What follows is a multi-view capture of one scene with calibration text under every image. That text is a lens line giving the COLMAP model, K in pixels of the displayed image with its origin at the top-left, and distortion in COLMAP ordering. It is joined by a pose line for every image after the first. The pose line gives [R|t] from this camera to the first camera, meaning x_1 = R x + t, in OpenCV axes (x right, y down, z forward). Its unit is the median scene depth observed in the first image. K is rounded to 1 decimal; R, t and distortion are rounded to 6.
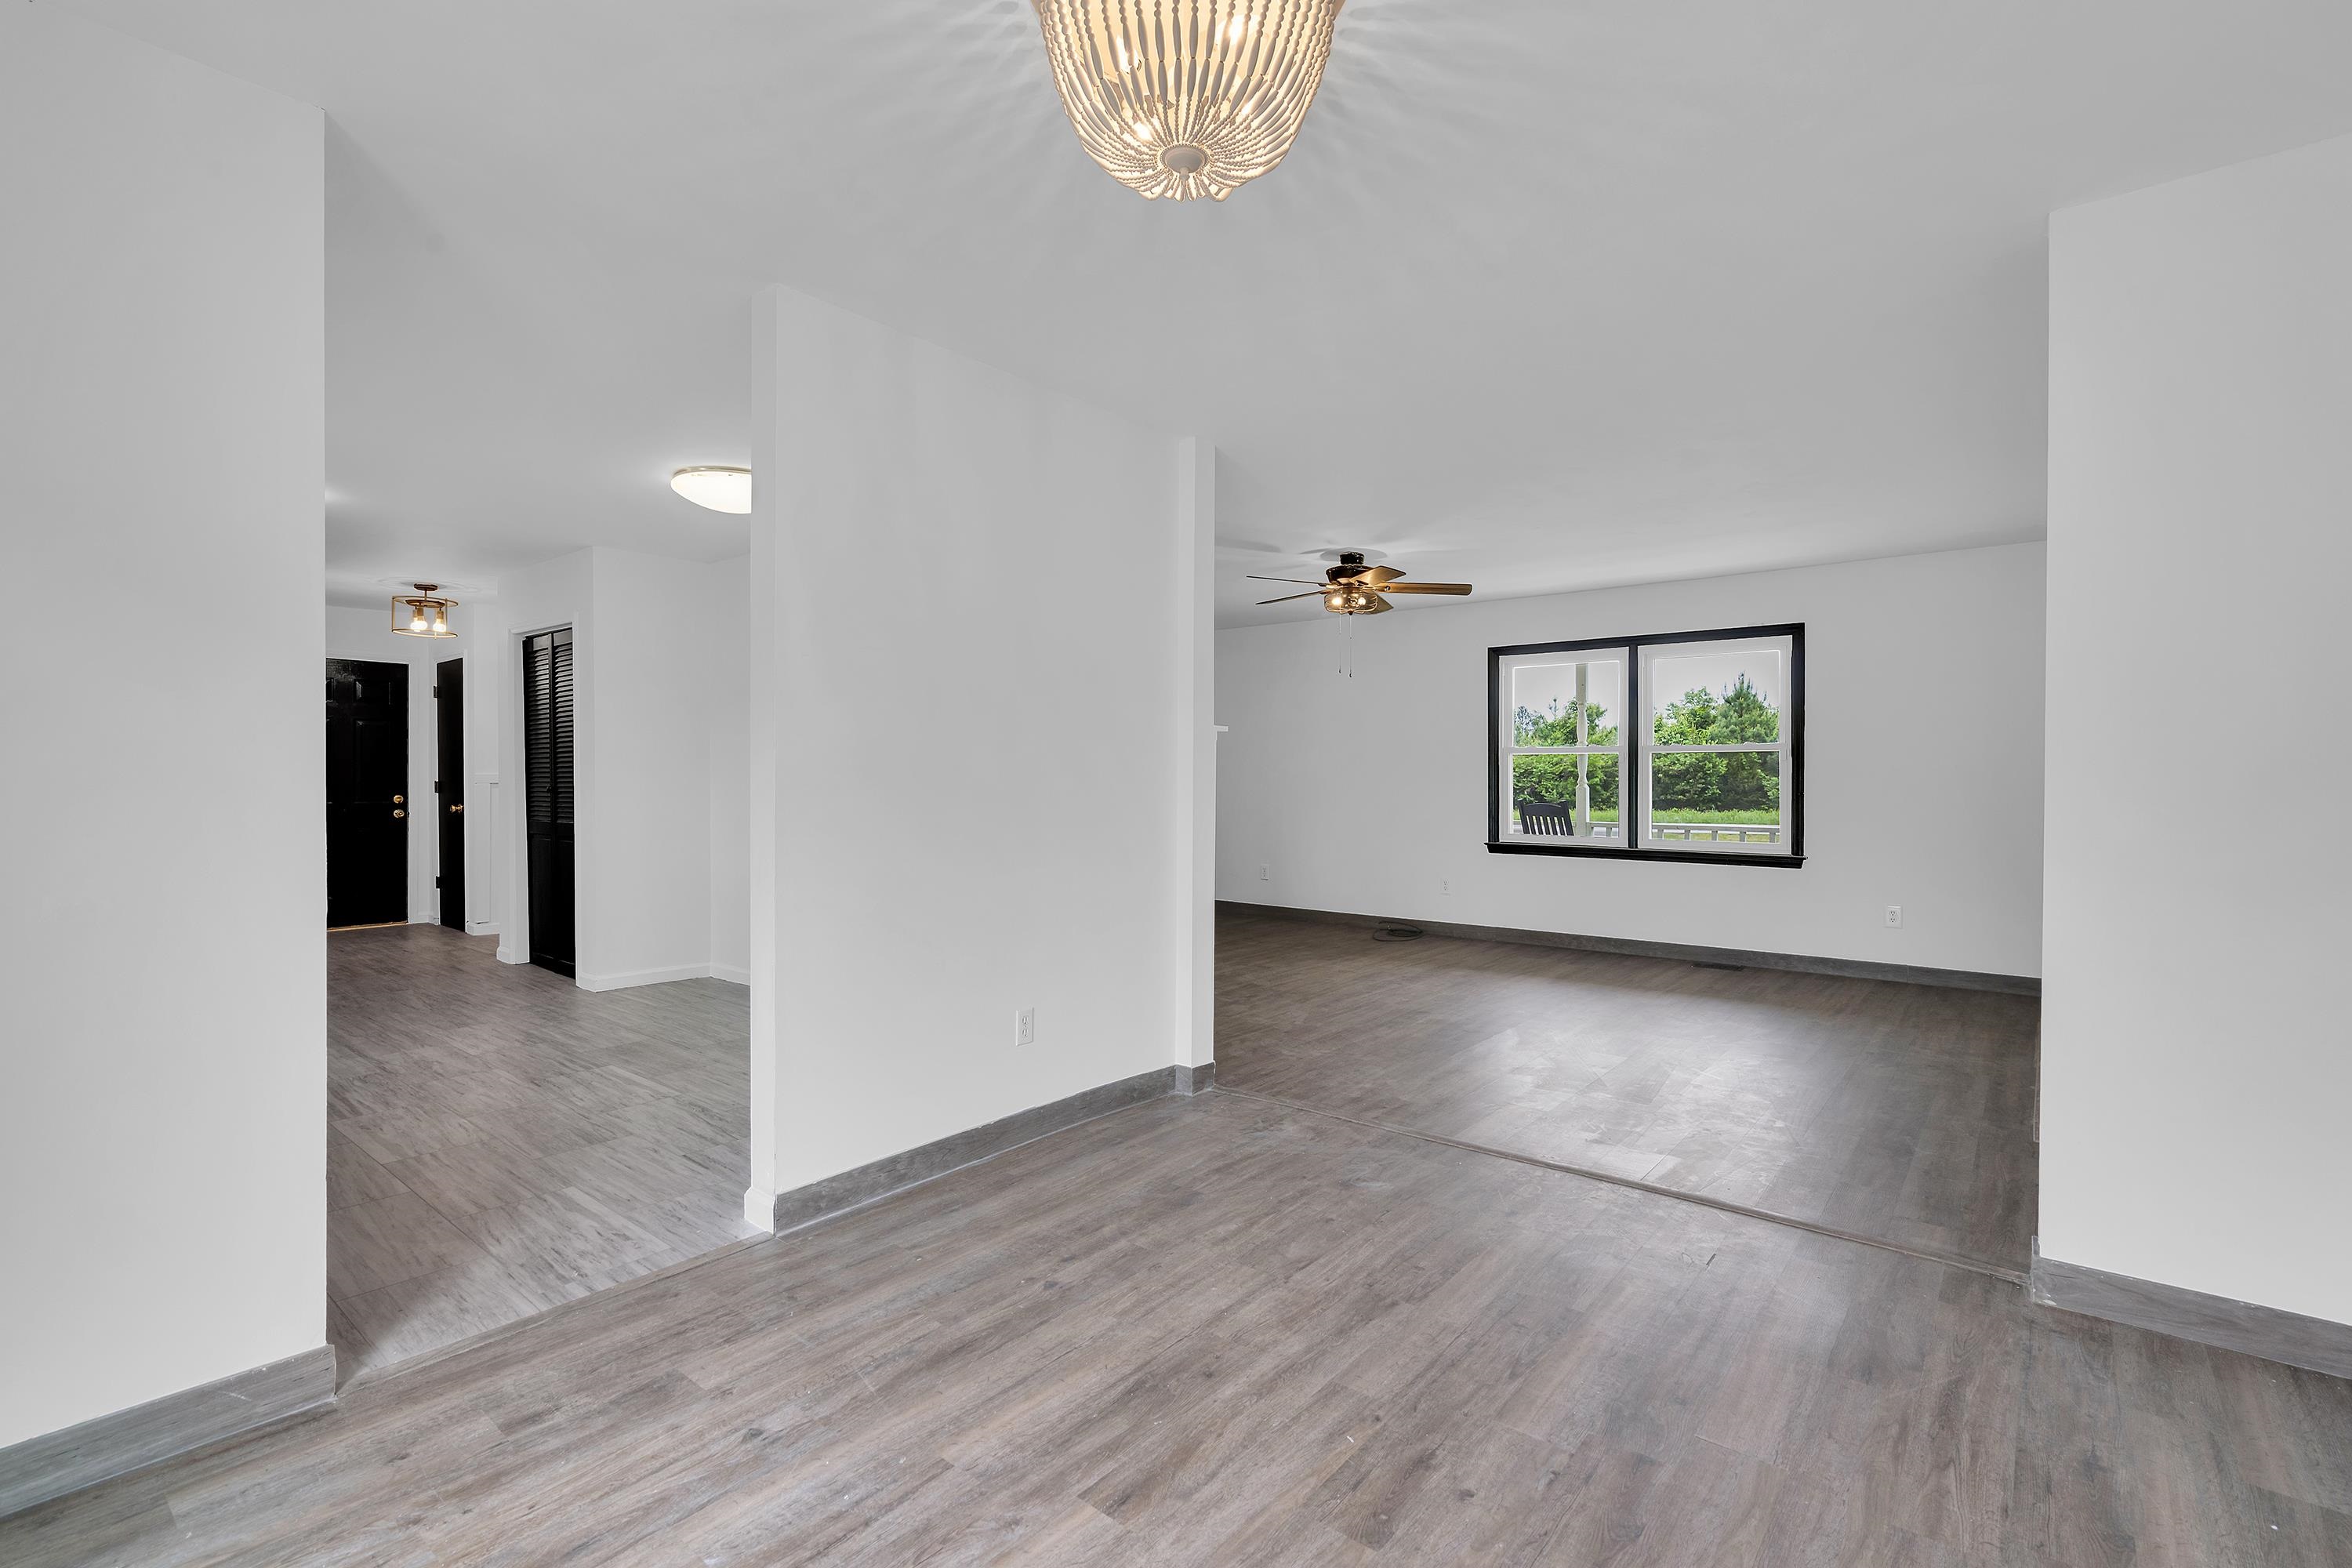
lens RADIAL K [[1055.6, 0, 1176.0], [0, 1055.6, 784.0], [0, 0, 1]] dist [-0.000036, 0.000073]
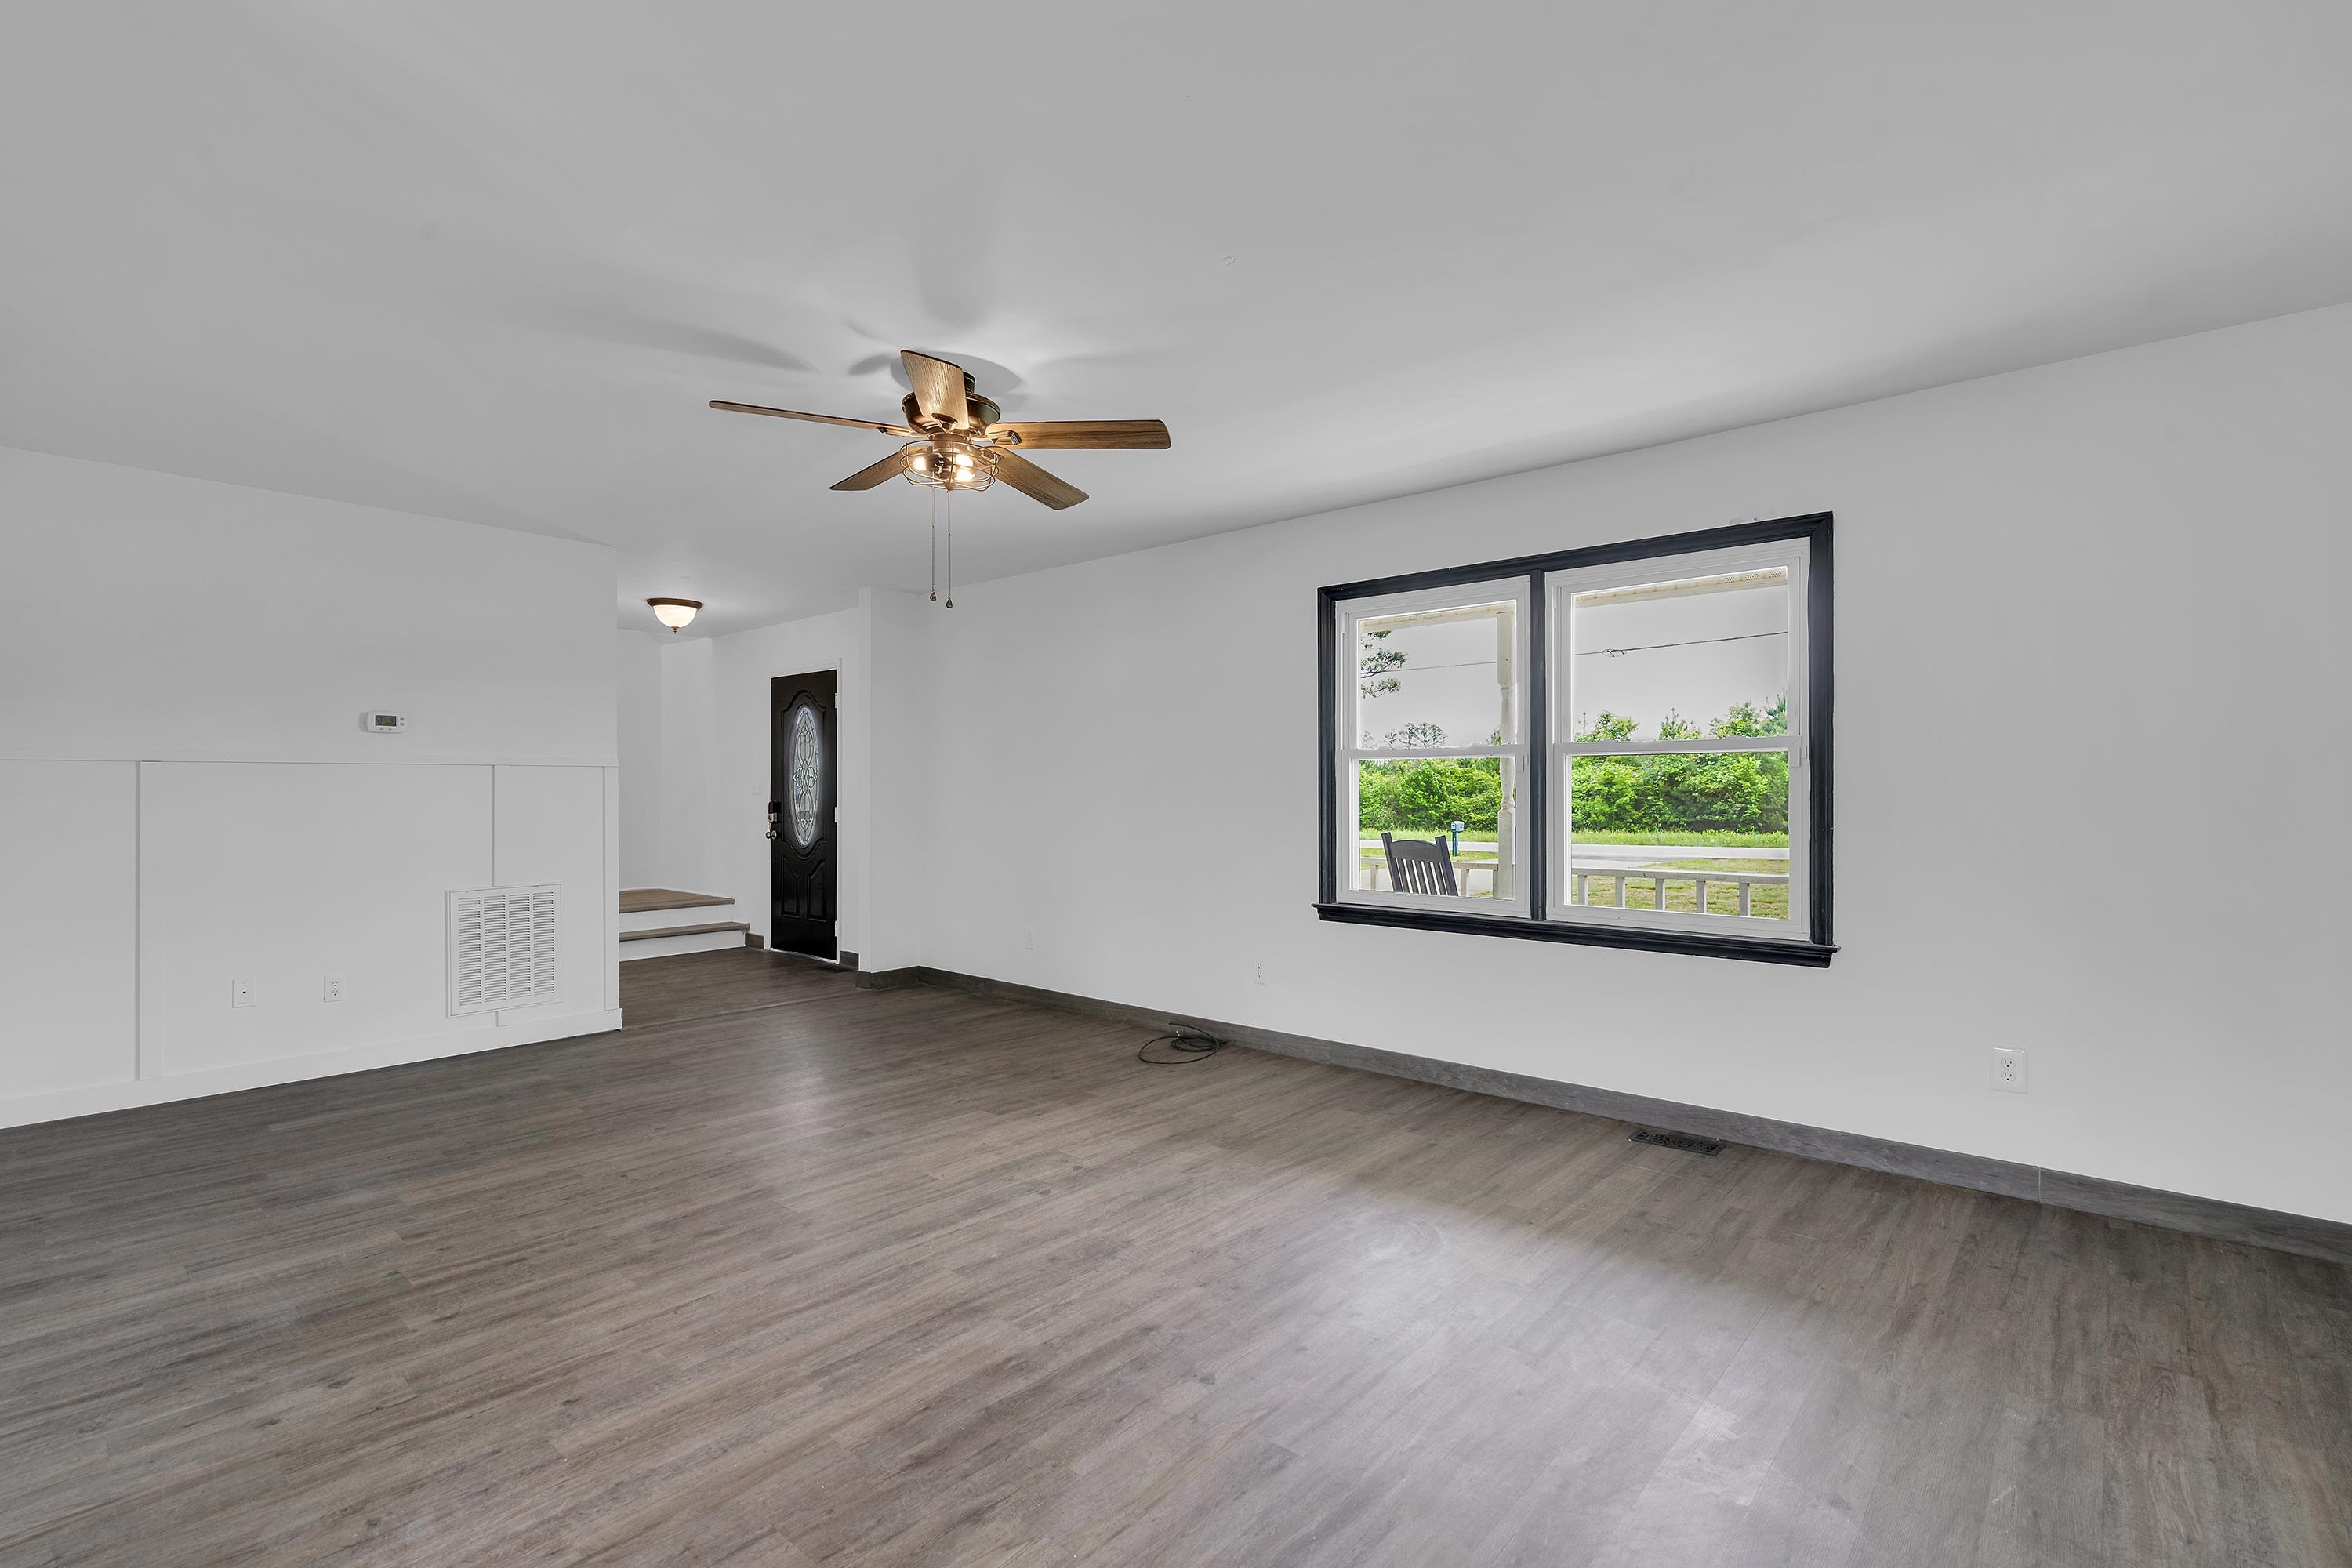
lens RADIAL K [[1072.3, 0, 1173.5], [0, 1072.3, 794.0], [0, 0, 1]] dist [-0.001004, 0.000224]
pose [[0.999512, 0.000111, -0.031225, 0.248226], [-0.000362, 0.999968, -0.008038, -0.003732], [0.031223, 0.008045, 0.999480, 0.399020]]
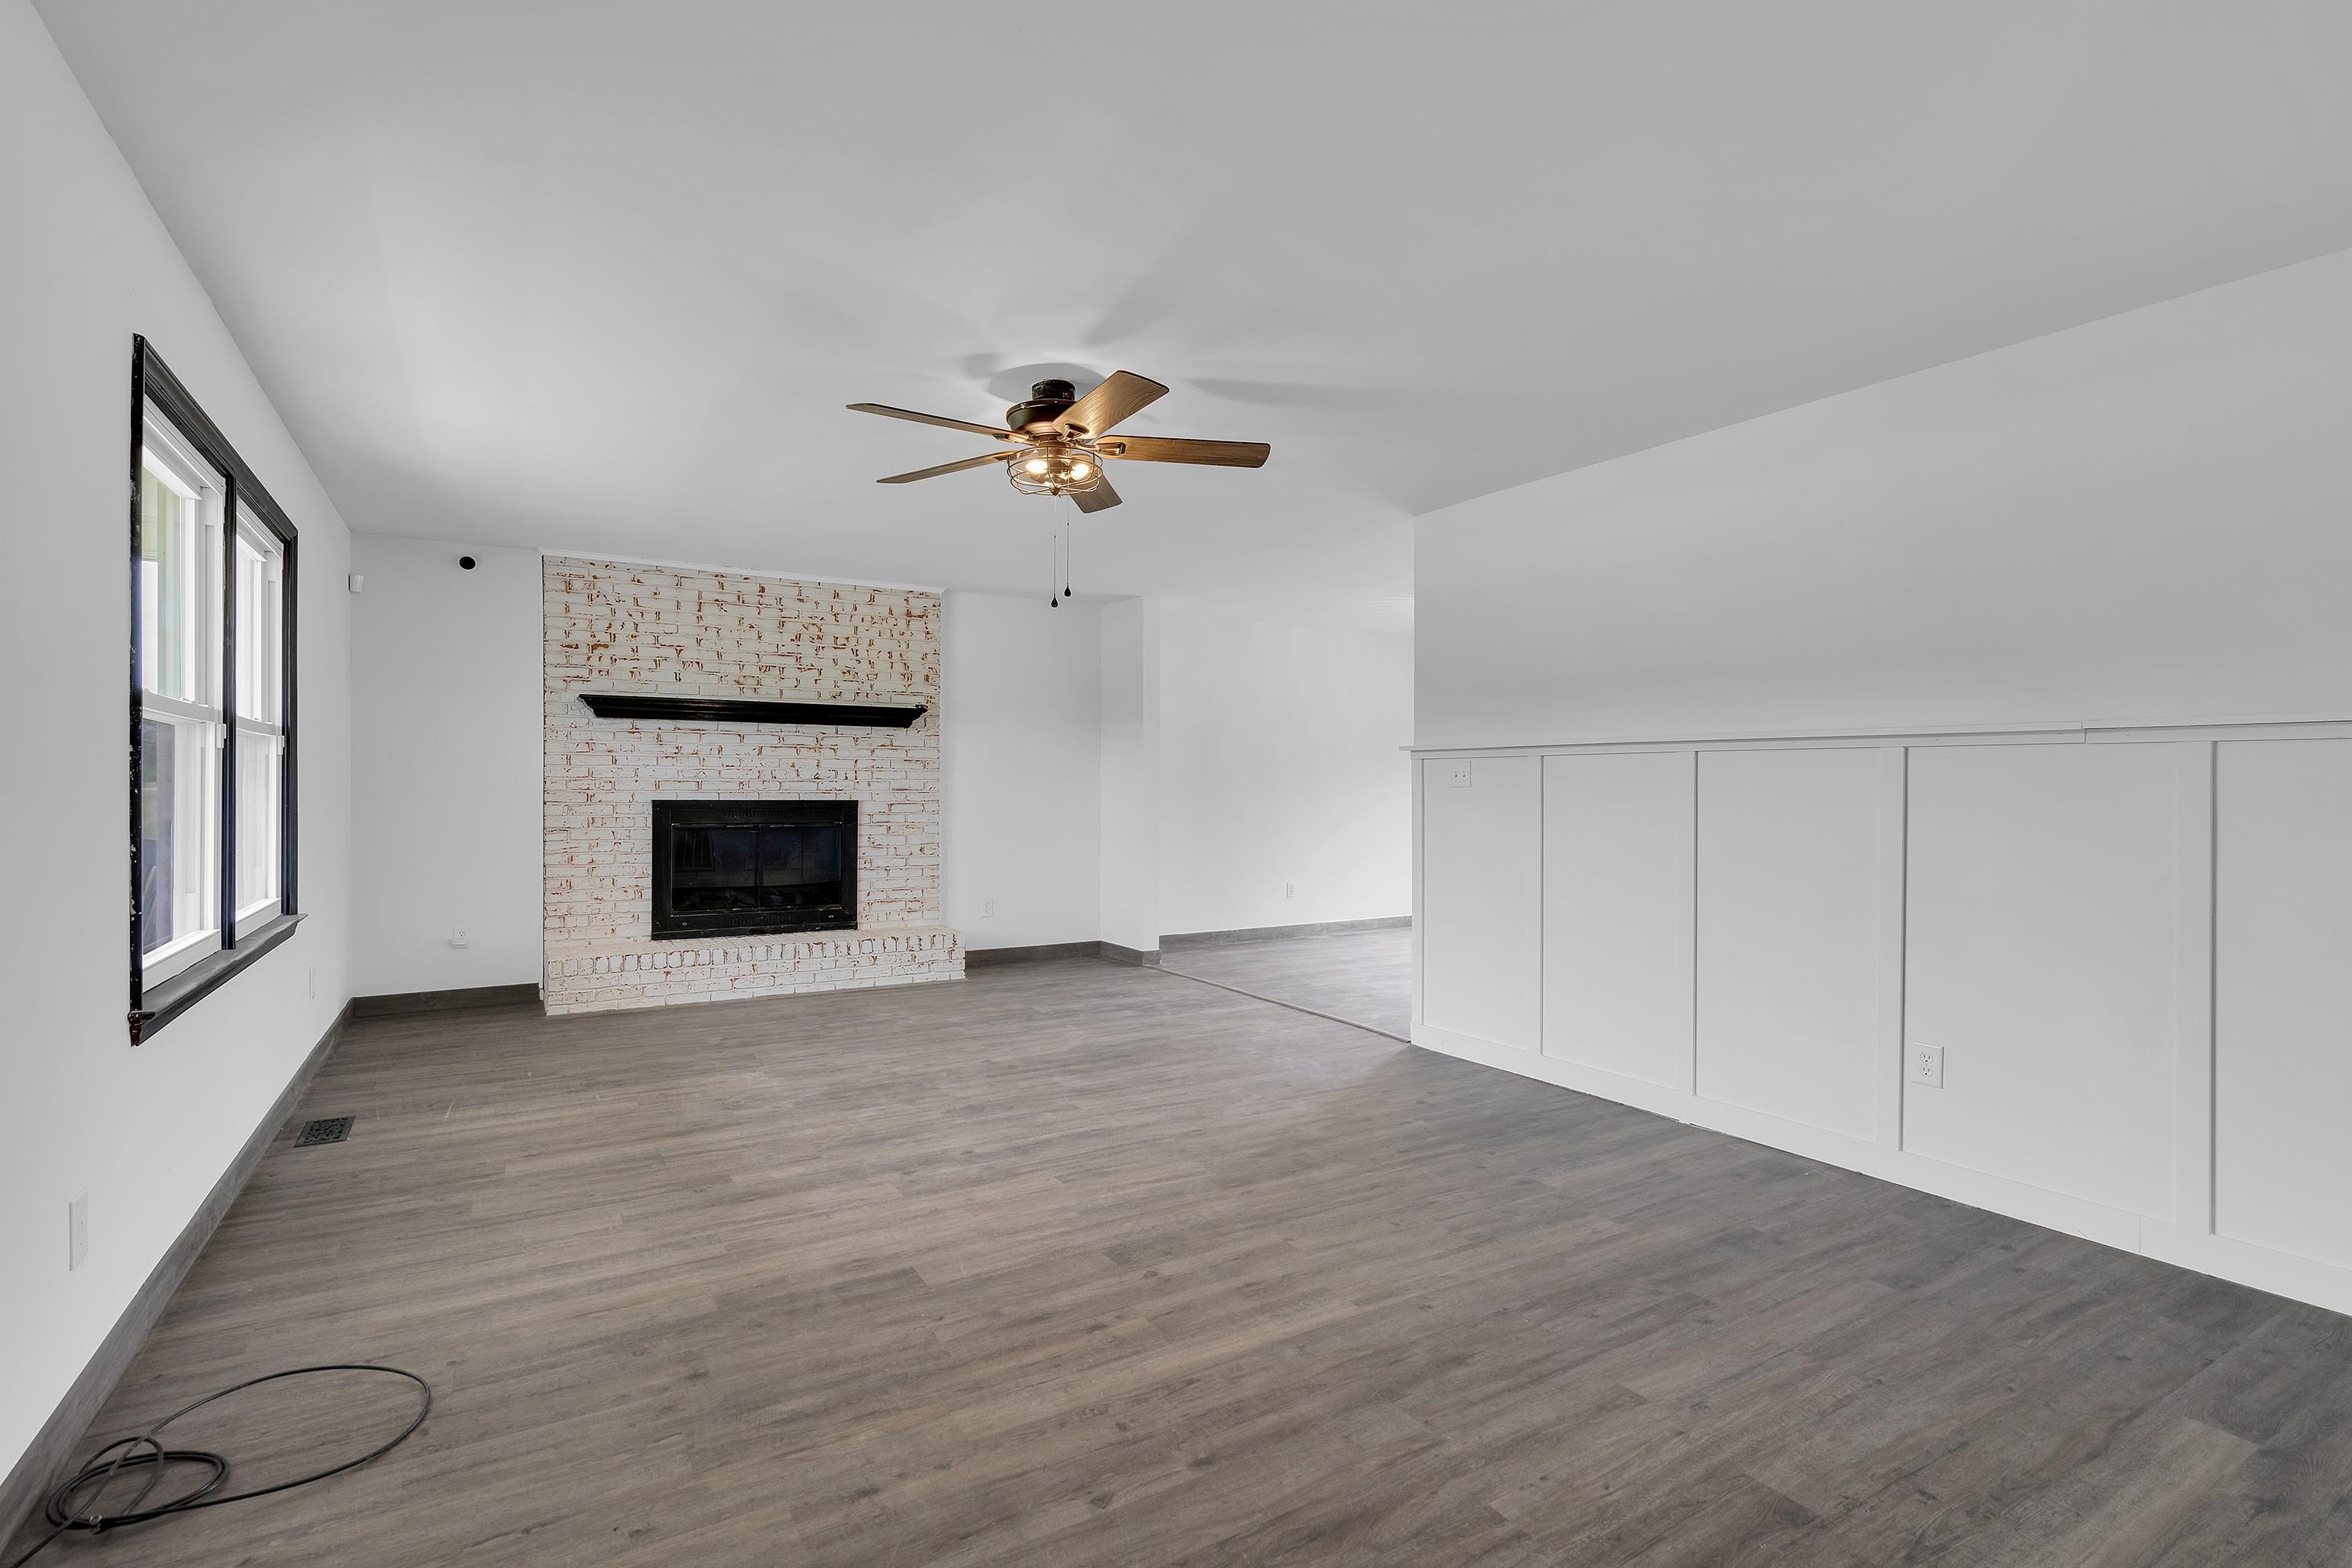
lens RADIAL K [[1072.3, 0, 1173.5], [0, 1072.3, 794.0], [0, 0, 1]] dist [-0.001004, 0.000224]
pose [[-0.945969, -0.006845, 0.324186, -0.074030], [-0.002631, 0.999906, 0.013435, -0.003989], [-0.324247, 0.011856, -0.945898, 1.310478]]
